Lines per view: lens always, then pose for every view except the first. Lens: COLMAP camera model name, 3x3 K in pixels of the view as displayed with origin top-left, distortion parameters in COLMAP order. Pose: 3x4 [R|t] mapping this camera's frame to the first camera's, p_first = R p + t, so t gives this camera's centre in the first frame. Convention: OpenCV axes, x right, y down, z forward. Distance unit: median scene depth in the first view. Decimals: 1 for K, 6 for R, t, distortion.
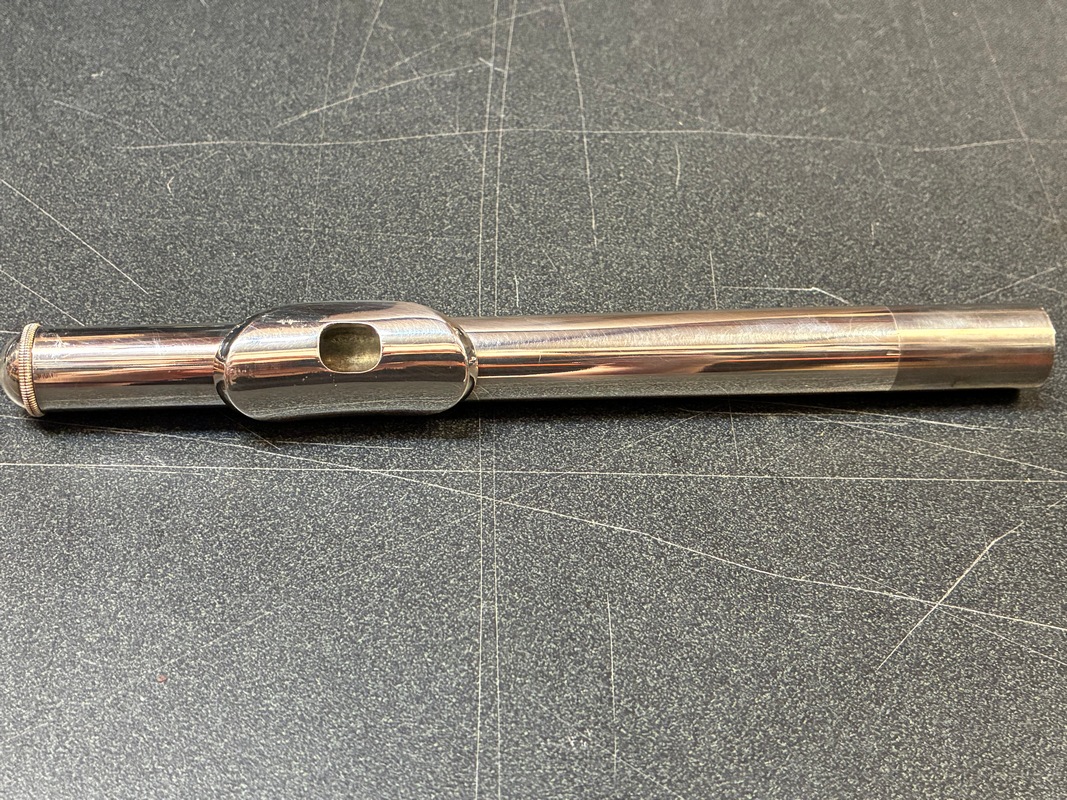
lens RADIAL K [[1257.3, 0, 540.4], [0, 1257.3, 397.0], [0, 0, 1]] dist [0.004659, 0.000000]
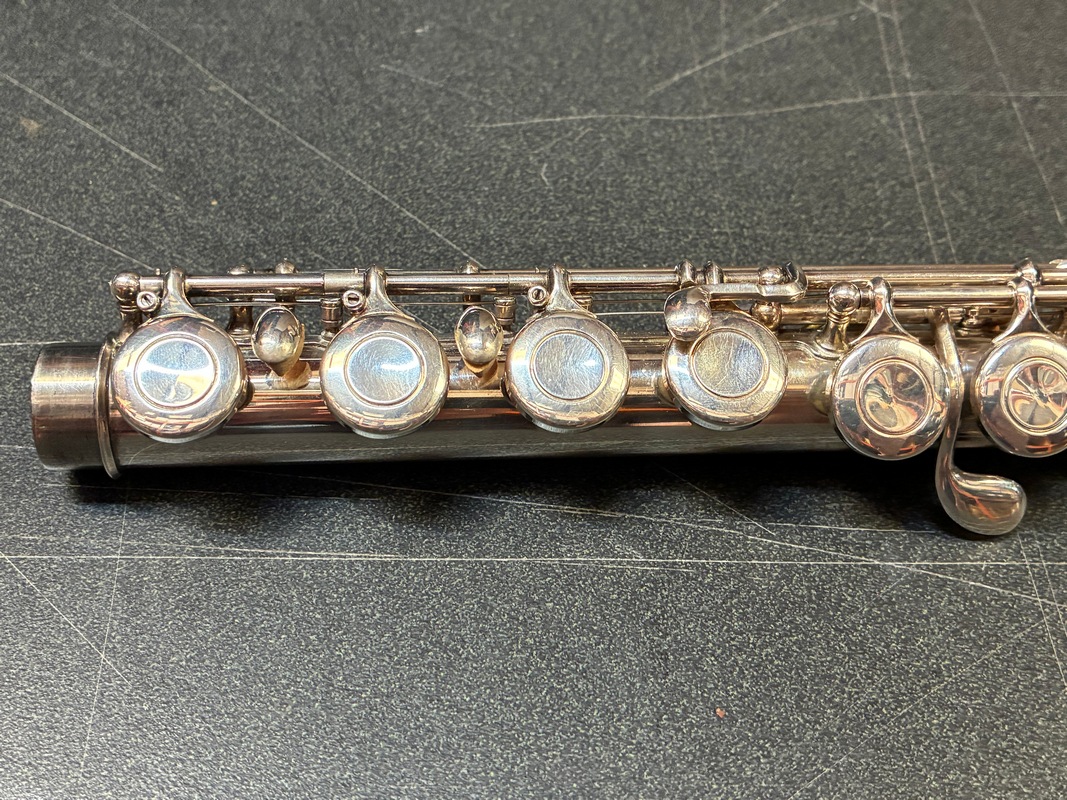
lens RADIAL K [[1257.3, 0, 529.3], [0, 1257.3, 407.9], [0, 0, 1]] dist [0.004659, 0.000000]
pose [[0.999324, 0.002590, -0.036664, -0.345281], [0.000564, 0.996315, 0.085765, -0.109921], [0.036751, -0.085727, 0.995641, 0.219974]]
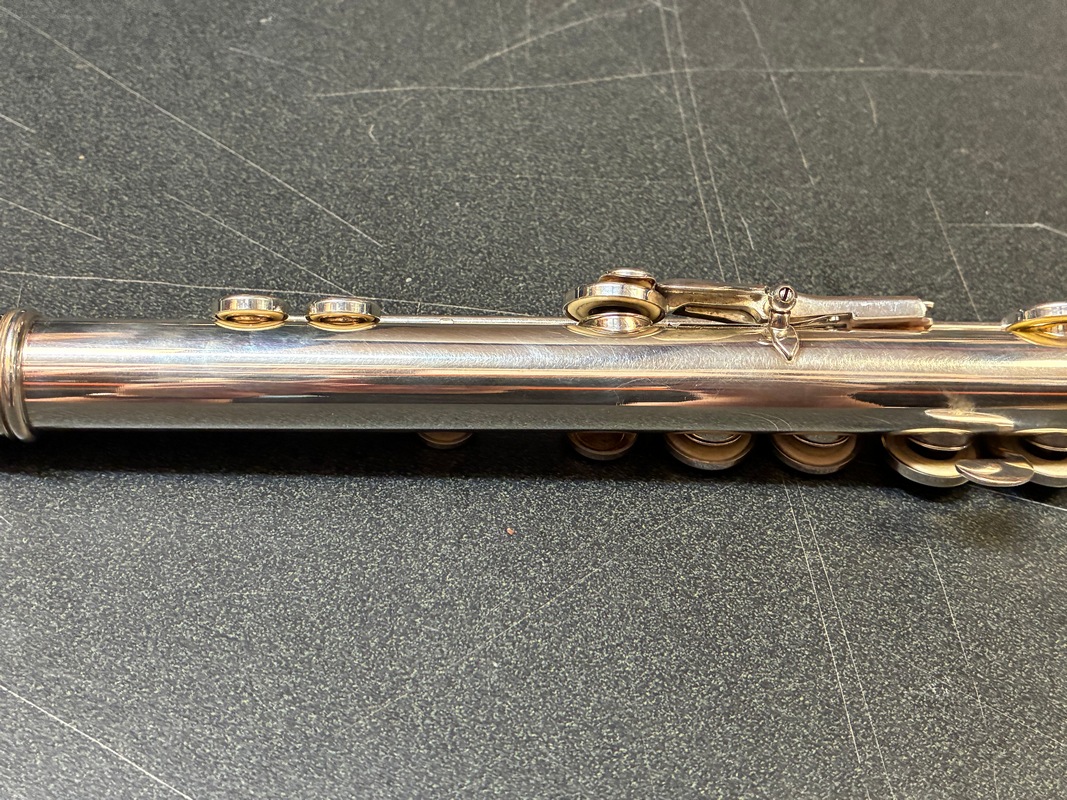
lens RADIAL K [[1257.3, 0, 537.2], [0, 1257.3, 395.4], [0, 0, 1]] dist [0.004659, 0.000000]
pose [[0.998055, -0.032919, 0.052935, -0.285249], [0.031387, 0.999071, 0.029519, 0.007442], [-0.053858, -0.027800, 0.998162, 0.045011]]
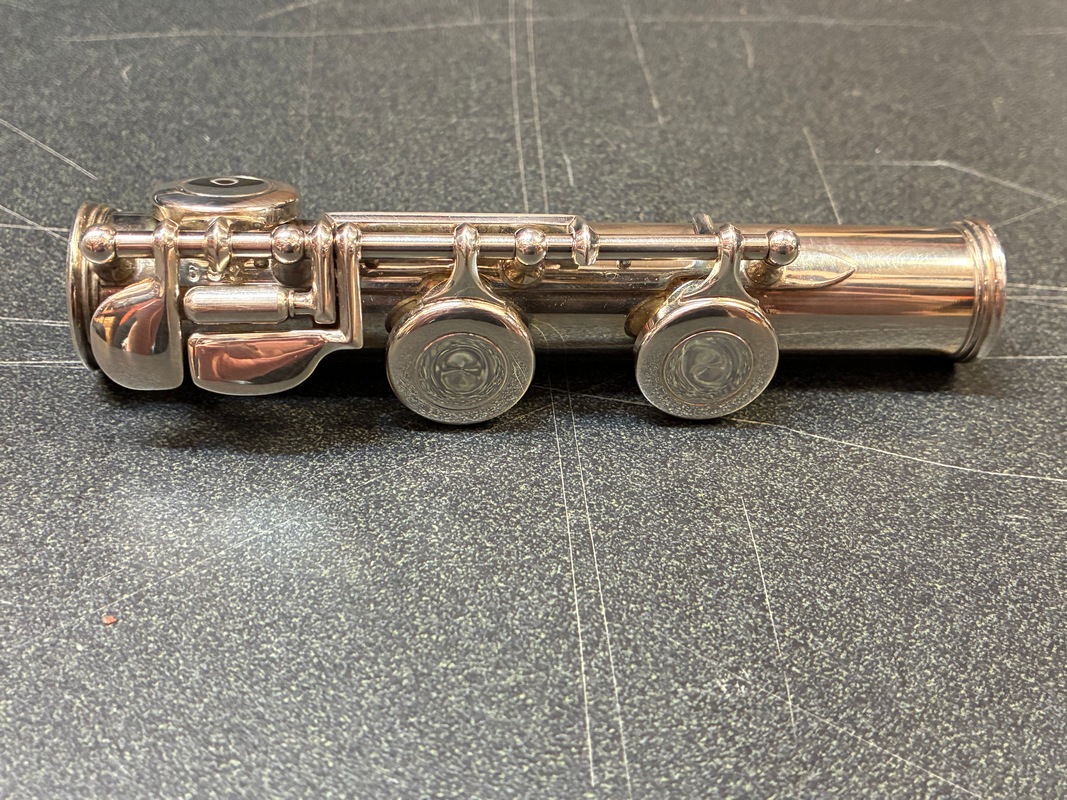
lens RADIAL K [[1257.3, 0, 530.0], [0, 1257.3, 408.6], [0, 0, 1]] dist [0.004659, 0.000000]
pose [[0.998987, -0.044440, 0.007088, -0.066759], [0.044898, 0.994904, -0.090274, 0.160251], [-0.003040, 0.090501, 0.995892, 0.279892]]
